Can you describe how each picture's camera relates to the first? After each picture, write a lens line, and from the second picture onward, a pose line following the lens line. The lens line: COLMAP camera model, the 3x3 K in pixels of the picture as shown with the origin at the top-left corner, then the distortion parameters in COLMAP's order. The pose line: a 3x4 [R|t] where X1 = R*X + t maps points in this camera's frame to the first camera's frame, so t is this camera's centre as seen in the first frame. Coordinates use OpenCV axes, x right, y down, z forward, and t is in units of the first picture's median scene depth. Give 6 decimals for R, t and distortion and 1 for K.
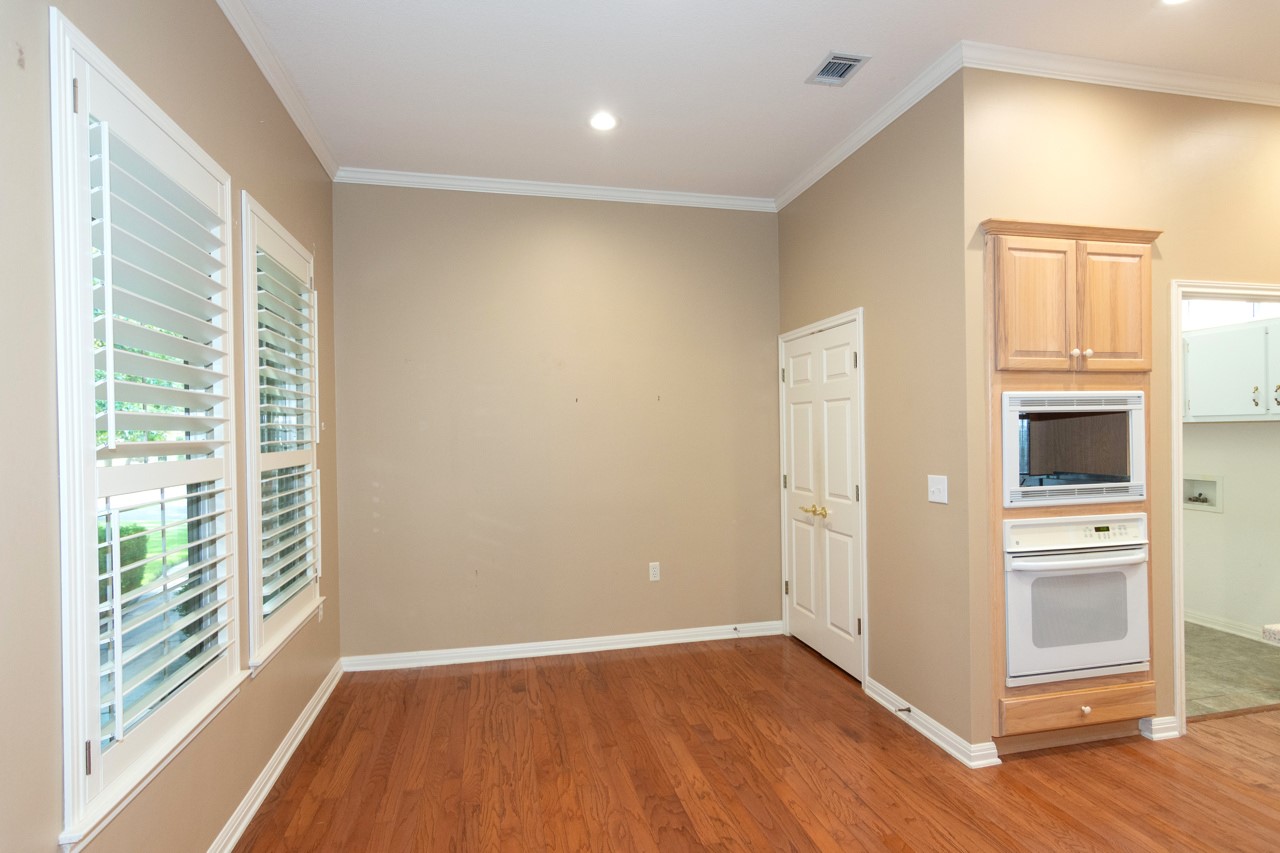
lens RADIAL K [[615.6, 0, 640.0], [0, 615.6, 426.5], [0, 0, 1]] dist [-0.000500, 0.000147]
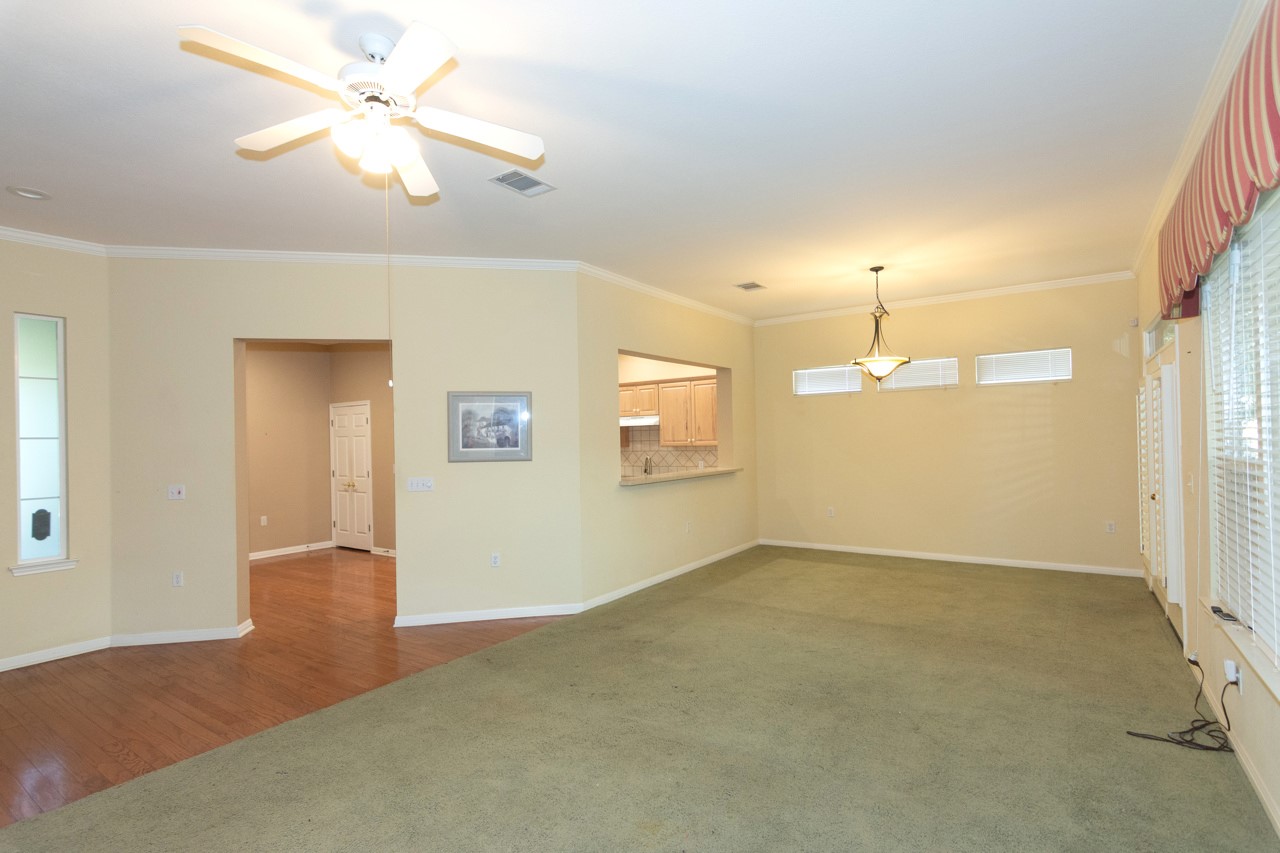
lens RADIAL K [[639.6, 0, 651.6], [0, 639.6, 434.5], [0, 0, 1]] dist [-0.000079, 0.000816]
pose [[0.732975, 0.000715, 0.680255, -0.507253], [0.013729, 0.999780, -0.015845, 0.005627], [-0.680117, 0.020953, 0.732804, -1.502706]]
